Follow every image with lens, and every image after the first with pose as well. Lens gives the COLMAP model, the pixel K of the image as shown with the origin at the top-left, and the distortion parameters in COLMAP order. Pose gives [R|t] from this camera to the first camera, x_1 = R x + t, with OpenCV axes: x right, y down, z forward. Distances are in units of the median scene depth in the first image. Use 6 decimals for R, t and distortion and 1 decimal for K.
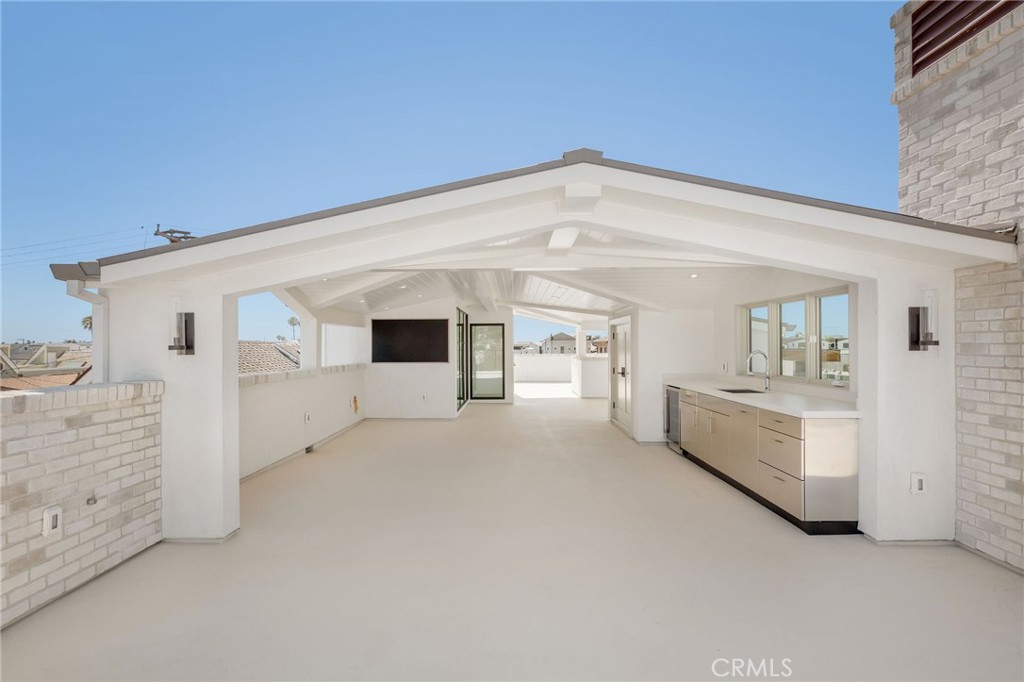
lens RADIAL K [[547.9, 0, 511.5], [0, 547.9, 342.3], [0, 0, 1]] dist [-0.001277, -0.000511]
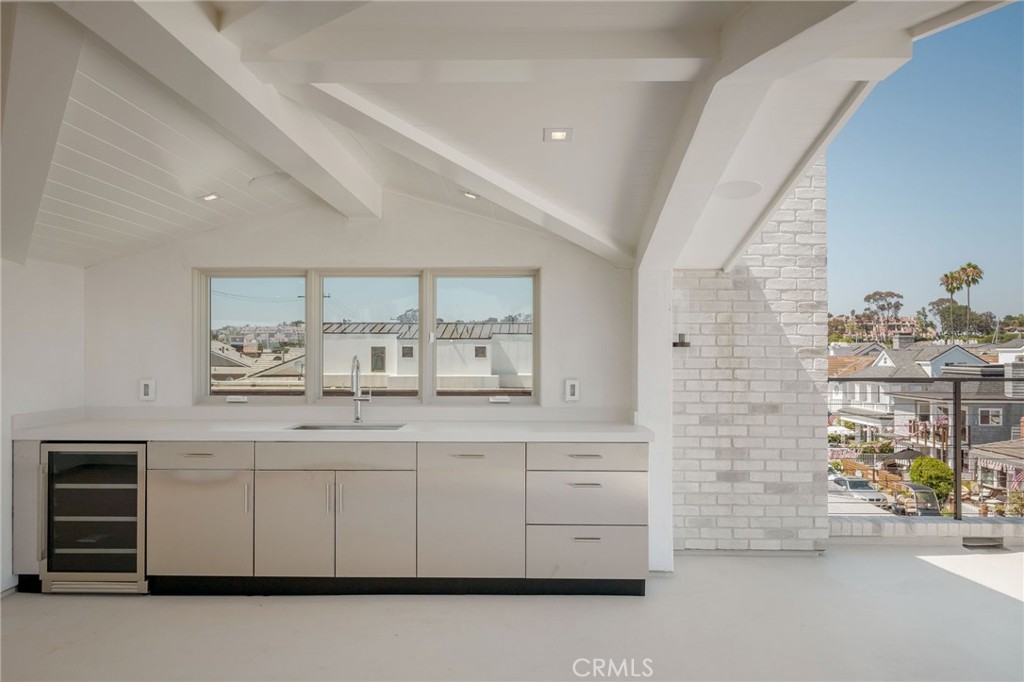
lens RADIAL K [[807.1, 0, 511.6], [0, 807.1, 348.0], [0, 0, 1]] dist [-0.007481, -0.002975]
pose [[0.025279, 0.010555, 0.999625, -0.685632], [0.001124, 0.999943, -0.010587, 0.022885], [-0.999680, 0.001391, 0.025265, 1.349847]]
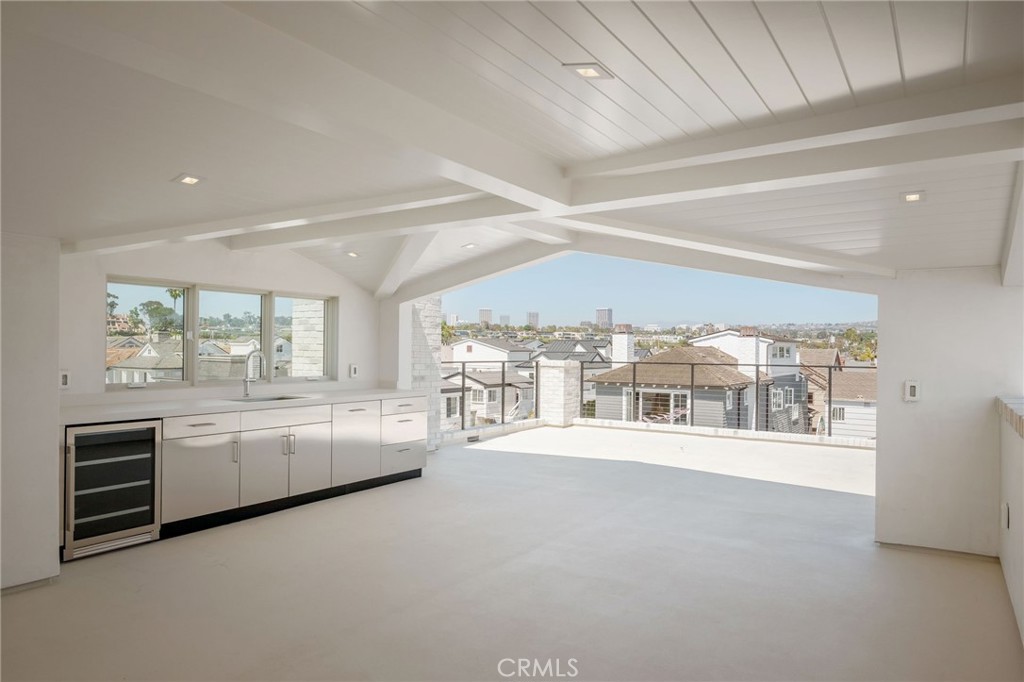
lens RADIAL K [[650.6, 0, 511.5], [0, 650.6, 340.8], [0, 0, 1]] dist [-0.004255, -0.000089]
pose [[-0.828392, 0.003396, 0.560138, -0.729209], [-0.004996, 0.999897, -0.013452, 0.016448], [-0.560126, -0.013942, -0.828290, 2.724107]]
